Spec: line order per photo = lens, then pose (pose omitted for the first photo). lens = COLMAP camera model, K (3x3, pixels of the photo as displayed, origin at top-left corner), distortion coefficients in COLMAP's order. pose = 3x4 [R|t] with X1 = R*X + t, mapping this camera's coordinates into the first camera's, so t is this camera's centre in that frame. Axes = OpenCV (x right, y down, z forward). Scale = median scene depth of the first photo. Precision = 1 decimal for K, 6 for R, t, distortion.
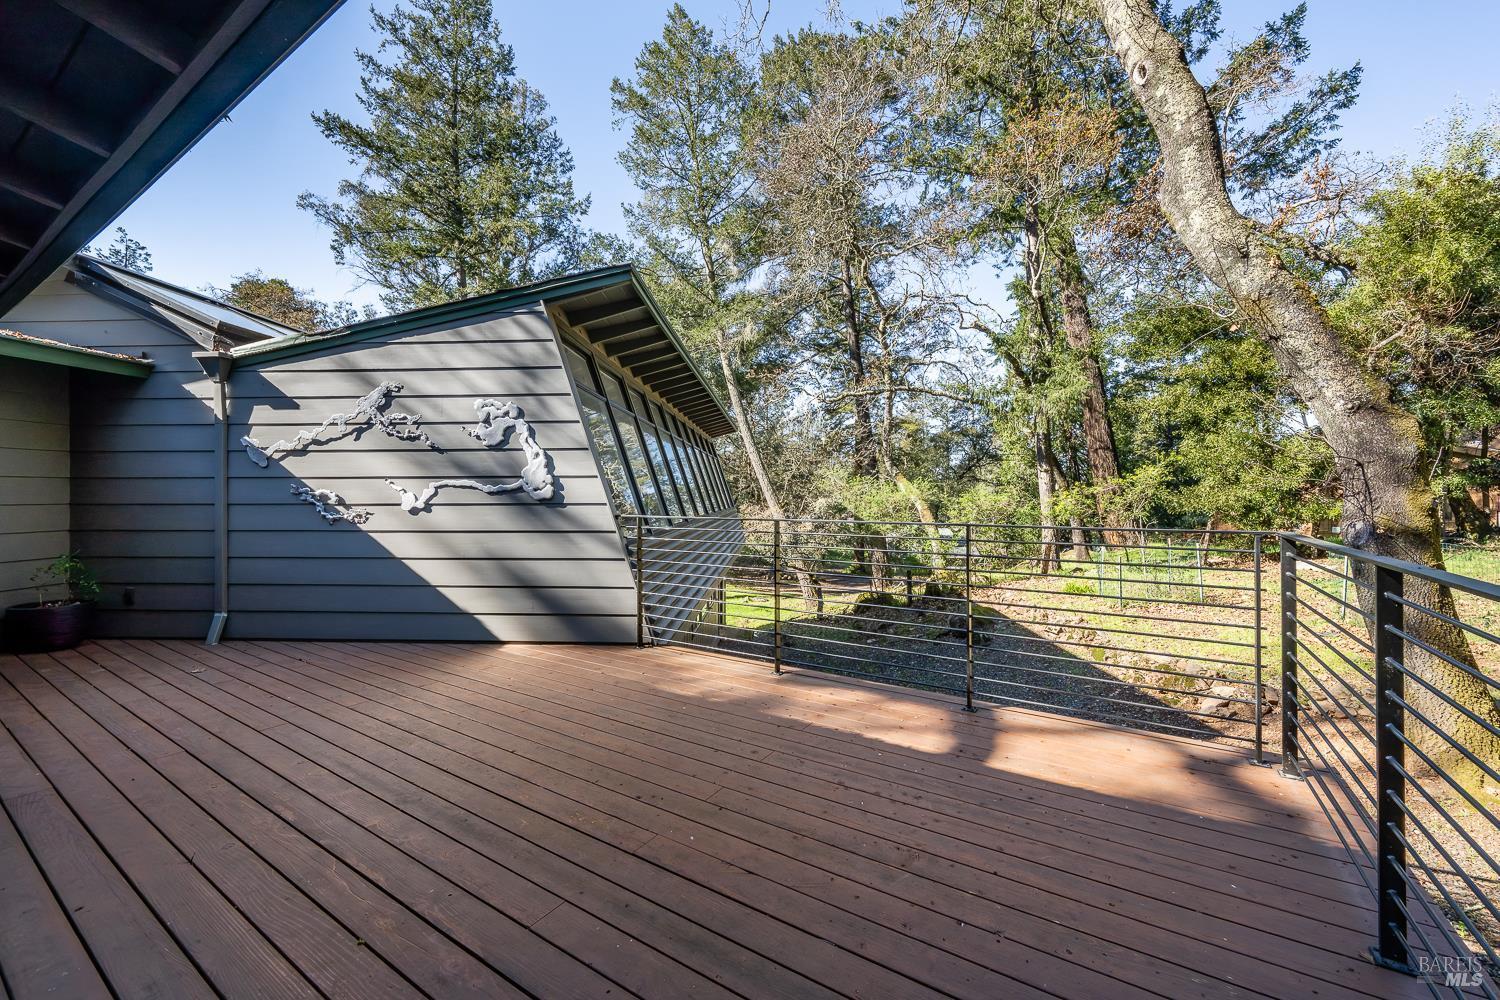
lens RADIAL K [[601.3, 0, 745.0], [0, 601.3, 488.8], [0, 0, 1]] dist [0.000025, 0.000248]
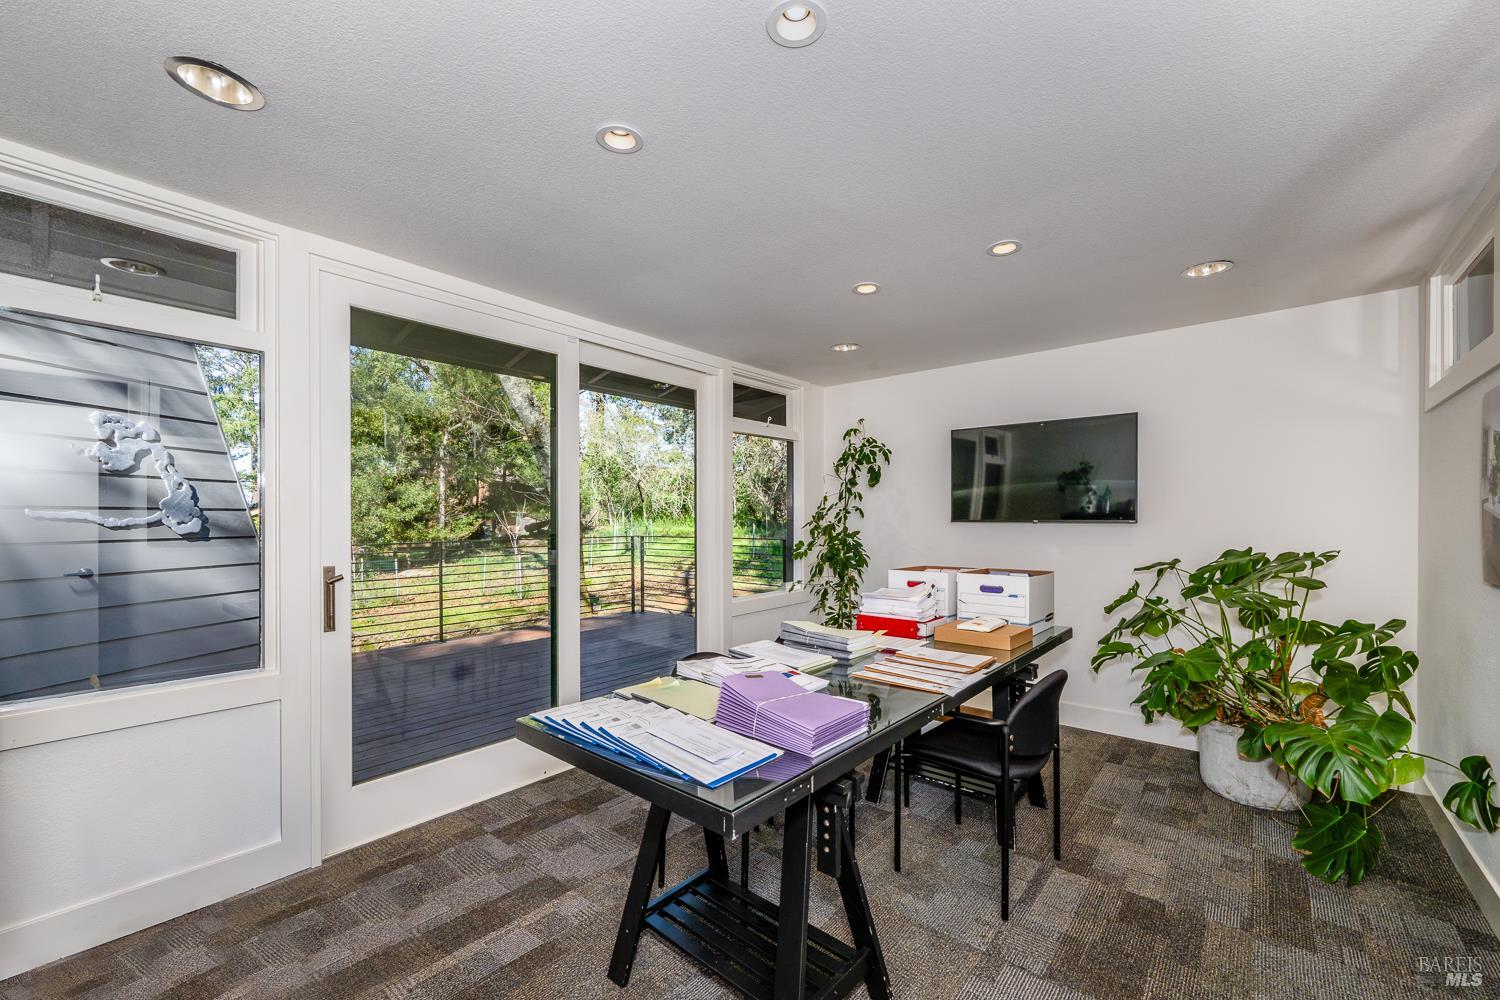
lens RADIAL K [[612.1, 0, 760.7], [0, 612.1, 520.1], [0, 0, 1]] dist [0.001002, 0.000136]
pose [[0.116549, -0.000570, 0.993185, -1.161532], [-0.002132, 0.999997, 0.000824, -0.005651], [-0.993183, -0.002213, 0.116547, 0.017227]]
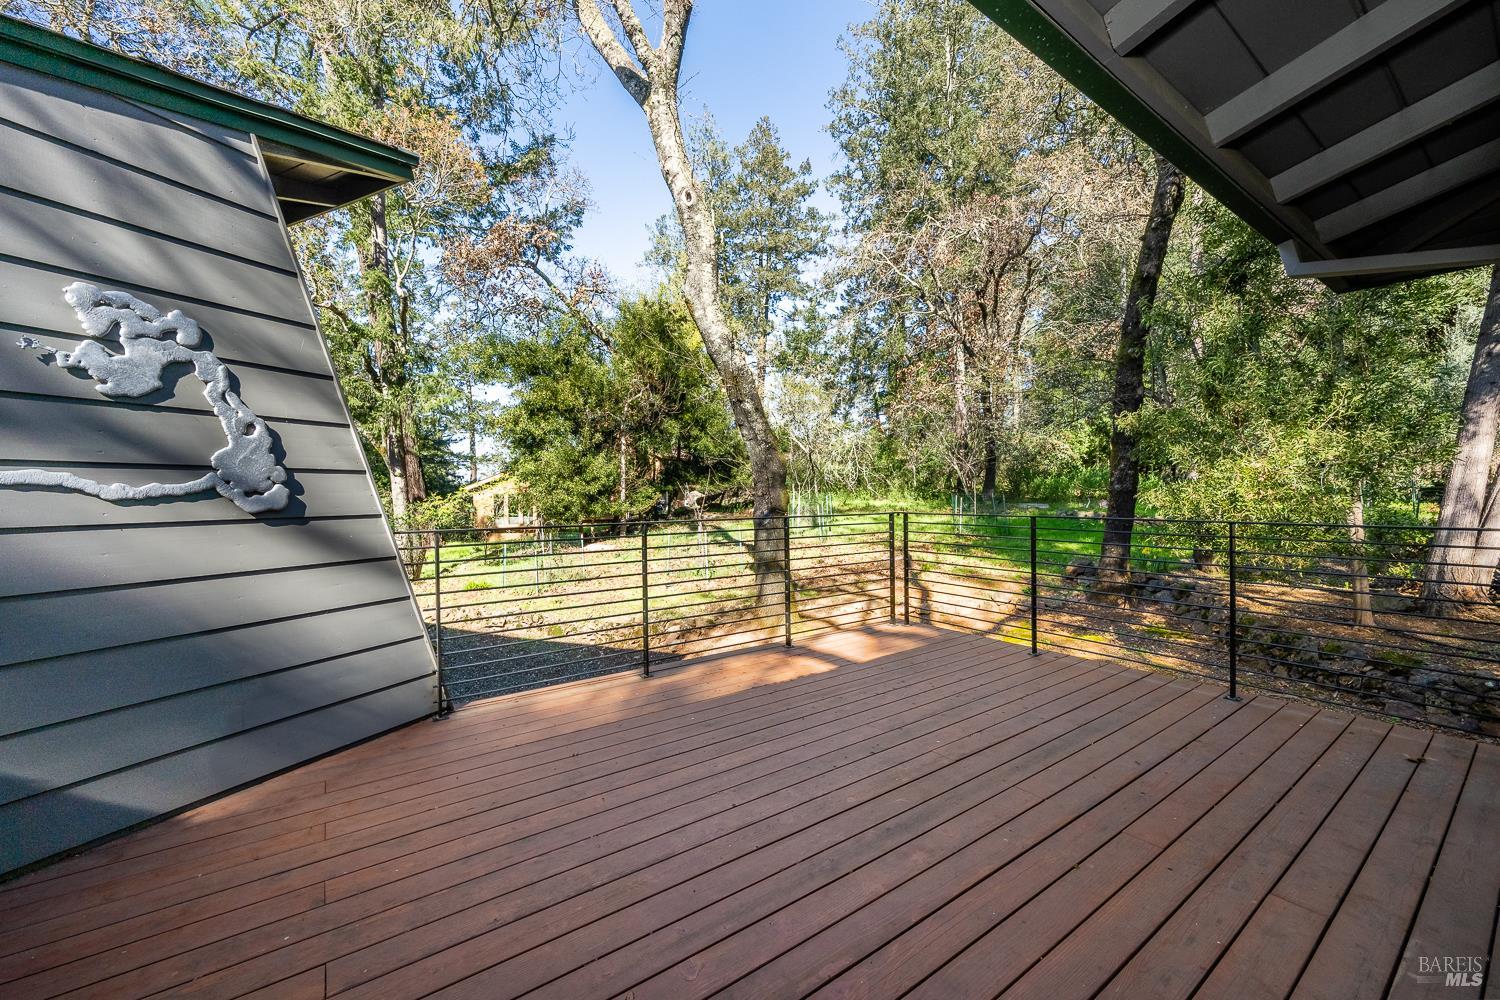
lens RADIAL K [[591.8, 0, 751.6], [0, 591.8, 503.4], [0, 0, 1]] dist [-0.000758, 0.000013]
pose [[0.364812, -0.016797, 0.930930, -0.666377], [0.002765, 0.999852, 0.016958, 0.002835], [-0.931077, -0.003612, 0.364805, 0.399842]]
